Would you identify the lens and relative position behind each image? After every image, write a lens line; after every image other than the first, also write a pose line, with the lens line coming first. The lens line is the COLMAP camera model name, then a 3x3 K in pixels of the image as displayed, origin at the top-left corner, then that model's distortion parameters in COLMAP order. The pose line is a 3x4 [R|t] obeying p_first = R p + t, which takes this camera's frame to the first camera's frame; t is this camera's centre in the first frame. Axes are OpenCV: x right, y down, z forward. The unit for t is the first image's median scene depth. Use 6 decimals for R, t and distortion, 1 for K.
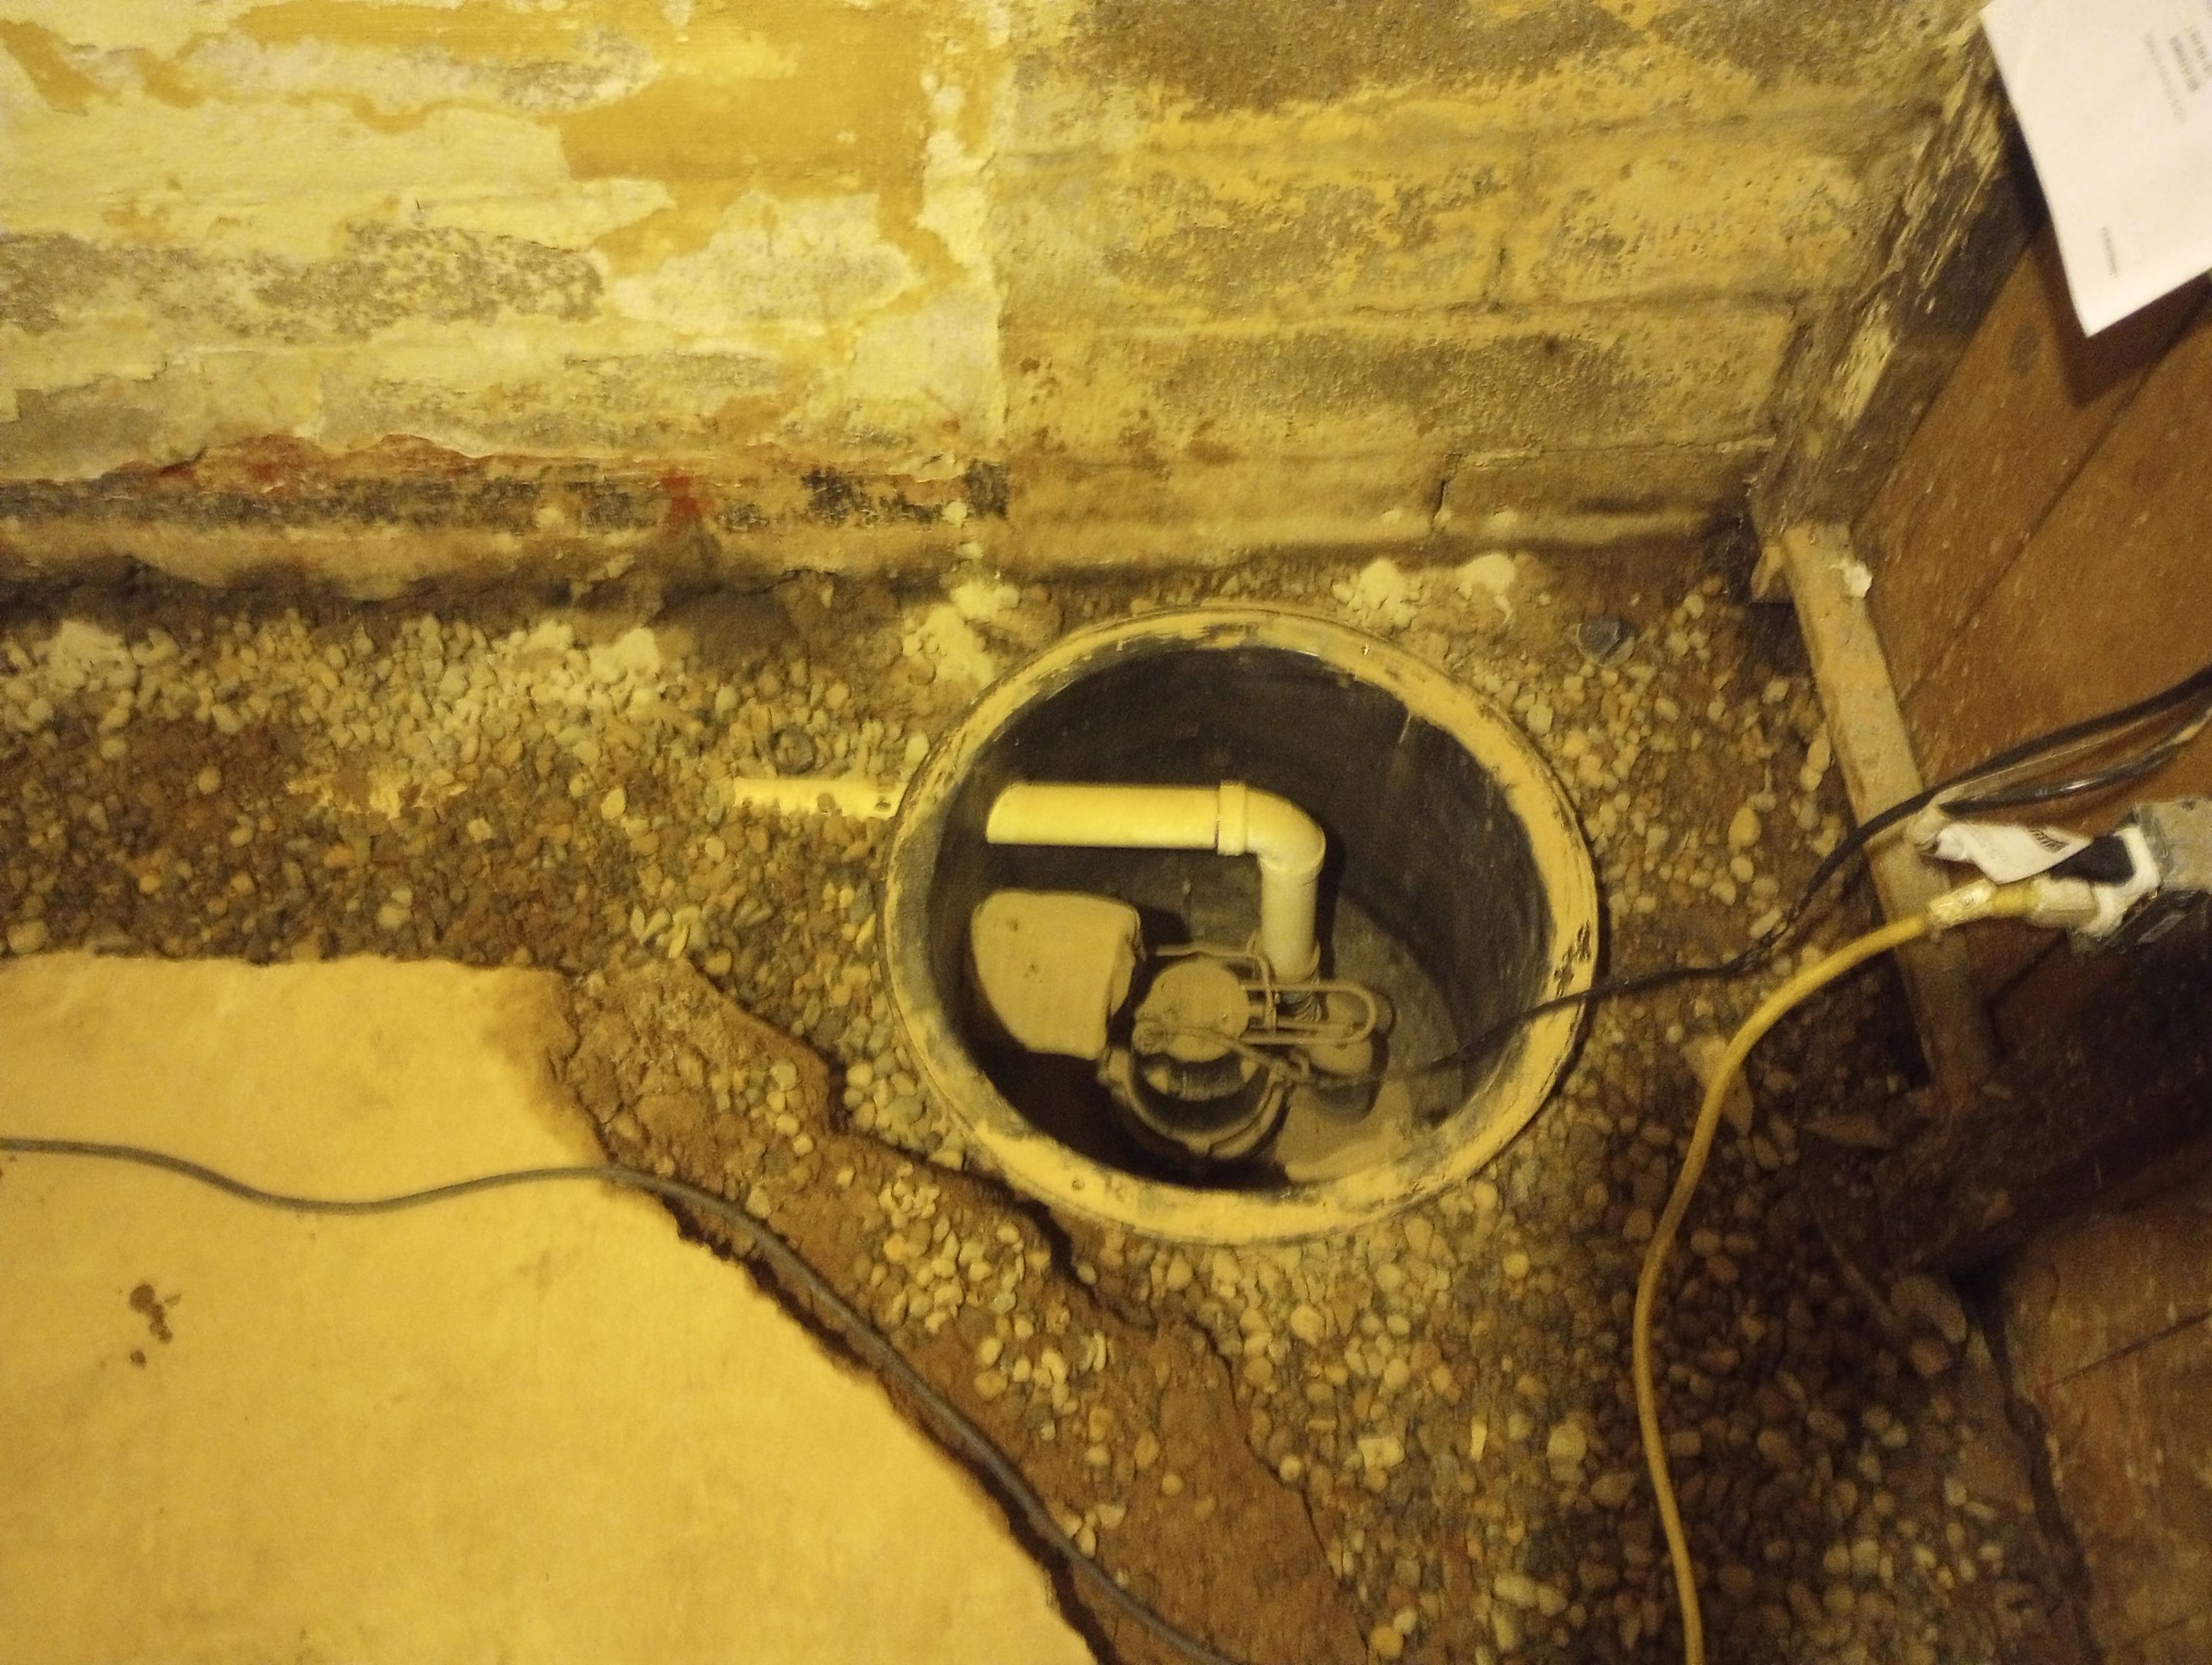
lens RADIAL K [[1903.2, 0, 1109.2], [0, 1903.2, 825.5], [0, 0, 1]] dist [0.076092, -0.010814]
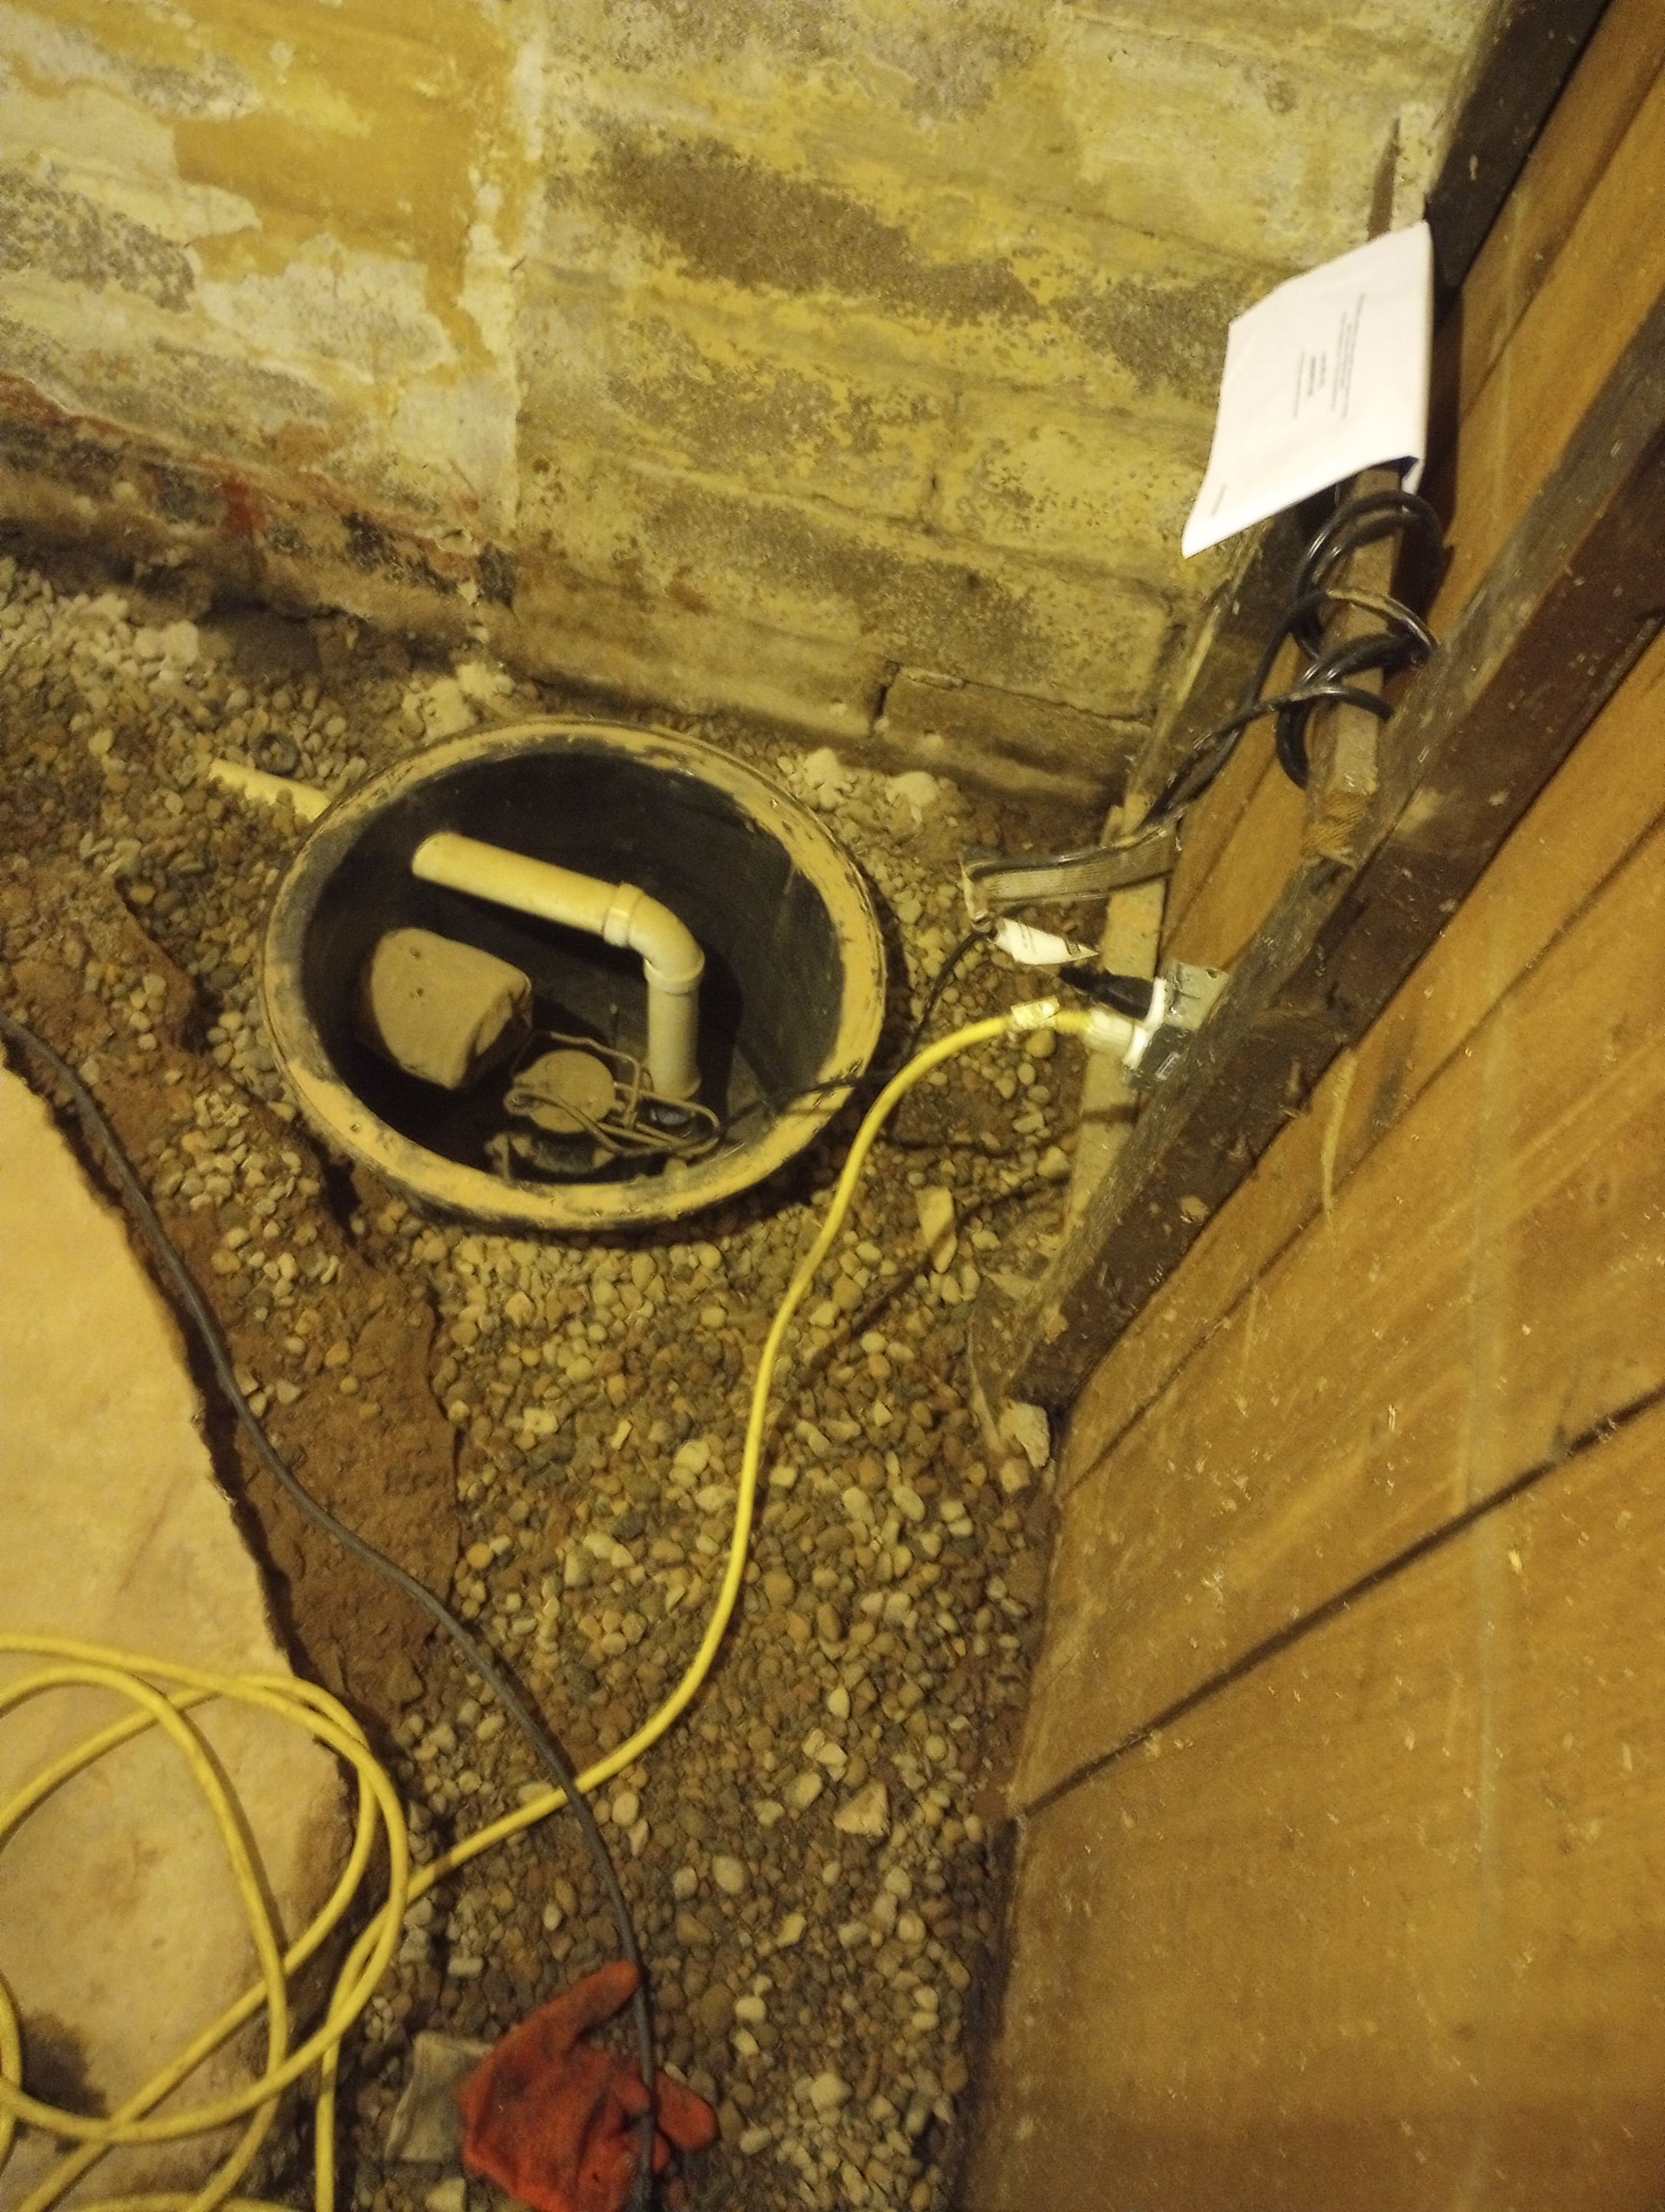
lens RADIAL K [[1928.1, 0, 832.5], [0, 1928.1, 1106.0], [0, 0, 1]] dist [0.124029, -0.140328]
pose [[0.958554, 0.284759, -0.009275, 0.255649], [-0.284855, 0.957218, -0.050914, 0.145442], [-0.005620, 0.051445, 0.998660, -0.174139]]
